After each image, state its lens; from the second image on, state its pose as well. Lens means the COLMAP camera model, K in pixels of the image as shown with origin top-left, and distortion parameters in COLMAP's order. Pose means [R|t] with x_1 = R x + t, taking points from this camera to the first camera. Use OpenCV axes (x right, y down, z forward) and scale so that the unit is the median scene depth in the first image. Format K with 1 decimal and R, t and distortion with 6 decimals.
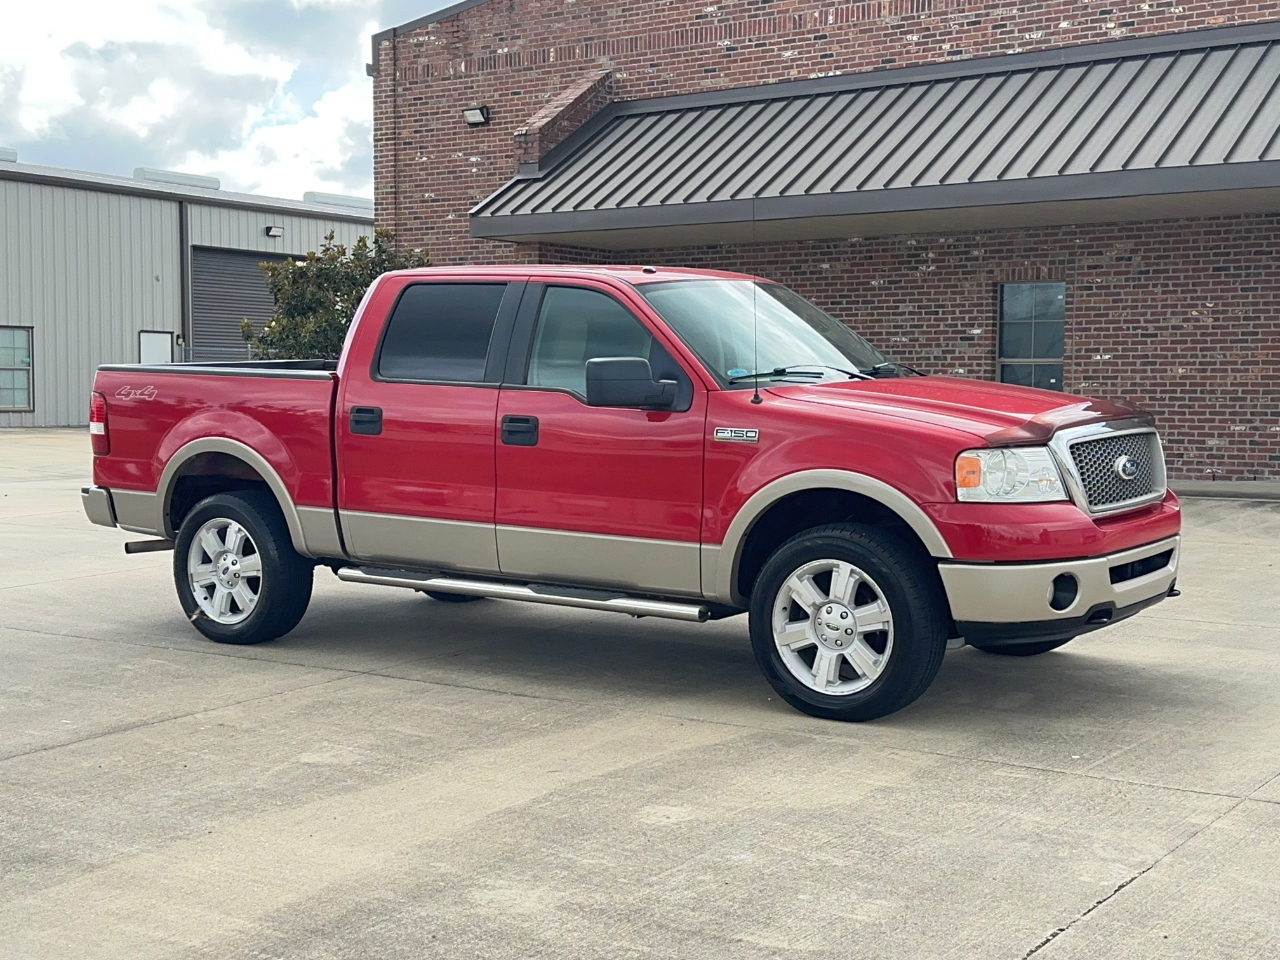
lens RADIAL K [[1739.3, 0, 634.2], [0, 1739.3, 486.9], [0, 0, 1]] dist [0.201619, -0.448208]
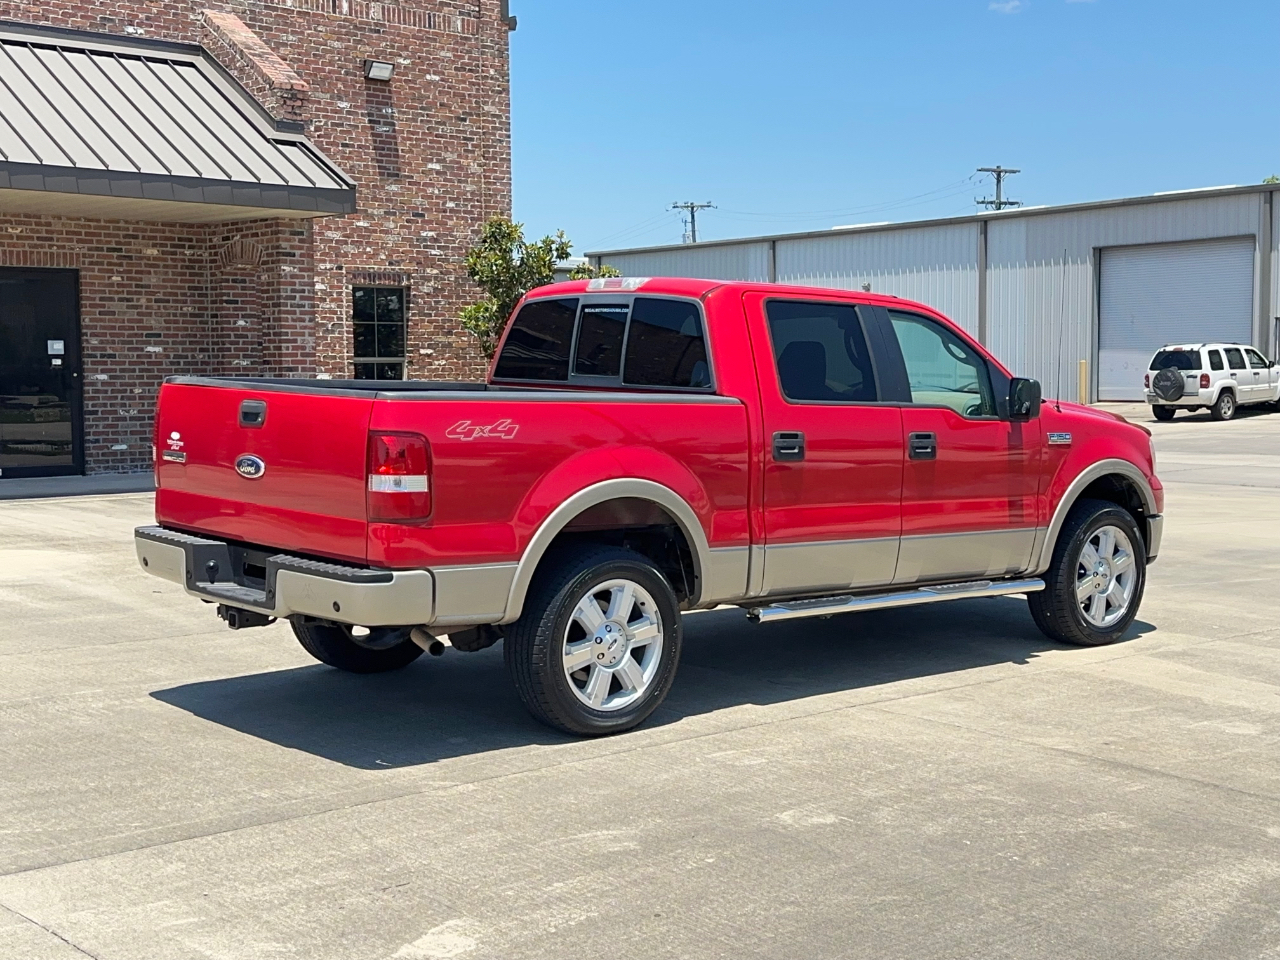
lens RADIAL K [[1747.6, 0, 635.7], [0, 1747.6, 482.5], [0, 0, 1]] dist [0.193557, -0.392046]
pose [[0.229409, -0.068561, 0.970912, -0.439283], [0.062029, 0.996518, 0.055713, -0.030810], [-0.971352, 0.047444, 0.232863, 0.349969]]
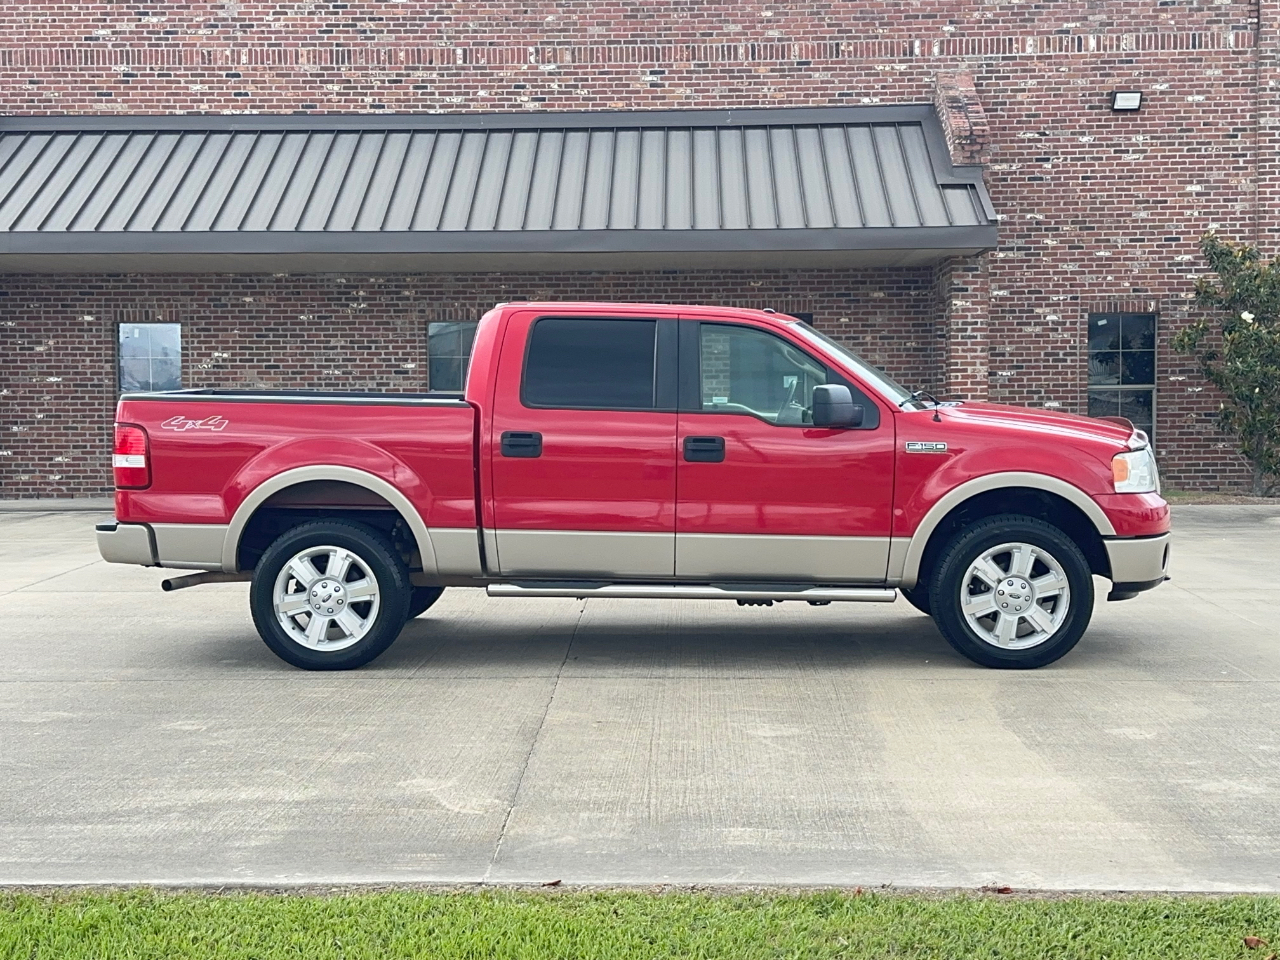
lens RADIAL K [[1746.2, 0, 638.4], [0, 1746.2, 472.5], [0, 0, 1]] dist [0.214613, -0.489100]
pose [[0.832957, -0.026621, 0.552698, -0.277195], [0.042191, 0.998990, -0.015467, -0.000470], [-0.551727, 0.036202, 0.833238, 0.025517]]
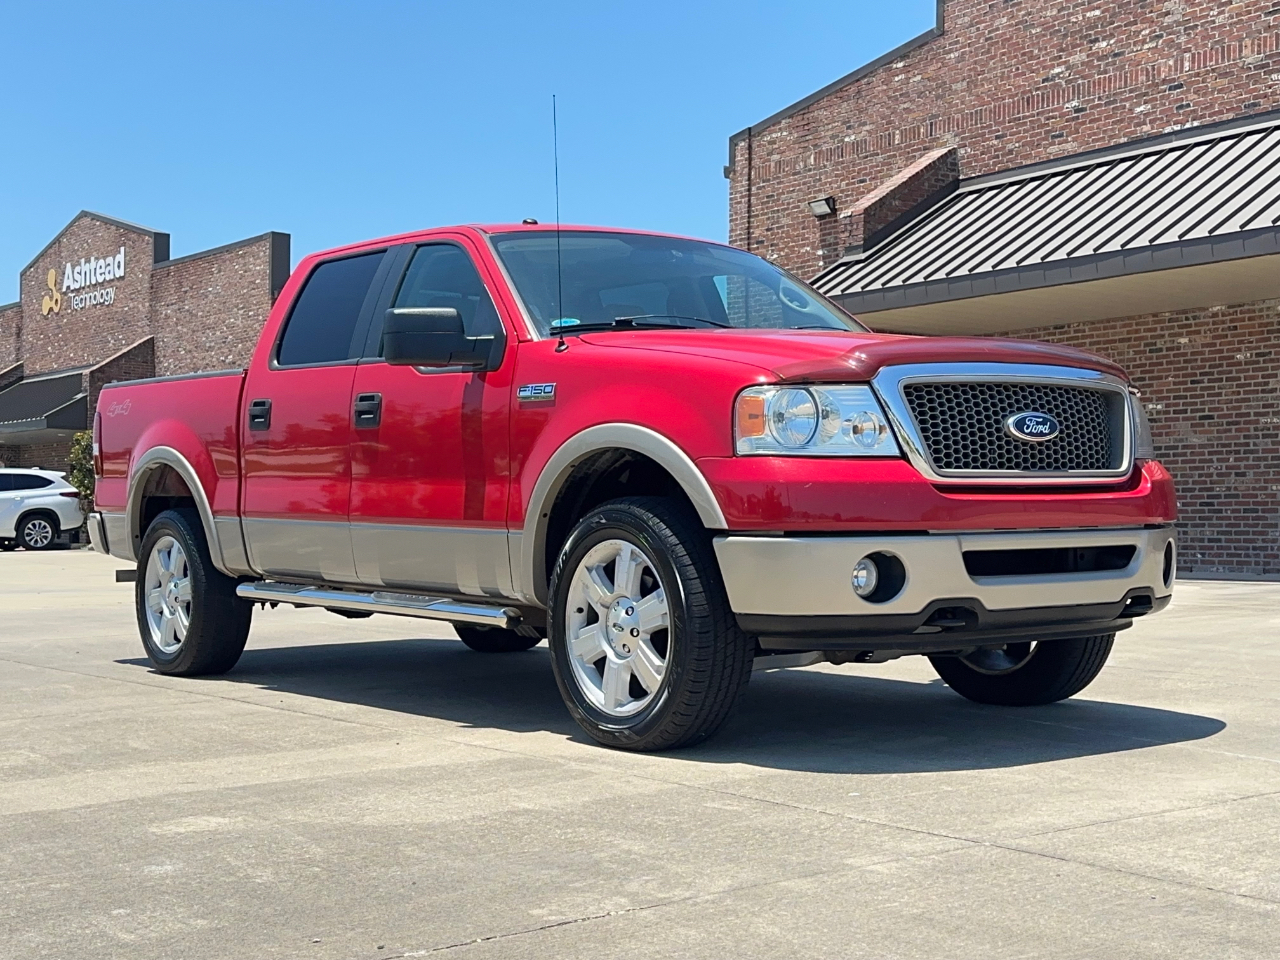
lens RADIAL K [[1746.2, 0, 638.4], [0, 1746.2, 472.5], [0, 0, 1]] dist [0.214613, -0.489100]
pose [[0.952381, -0.008517, -0.304791, 0.122146], [-0.021195, 0.995343, -0.094042, 0.028698], [0.304172, 0.096024, 0.947765, 0.087420]]
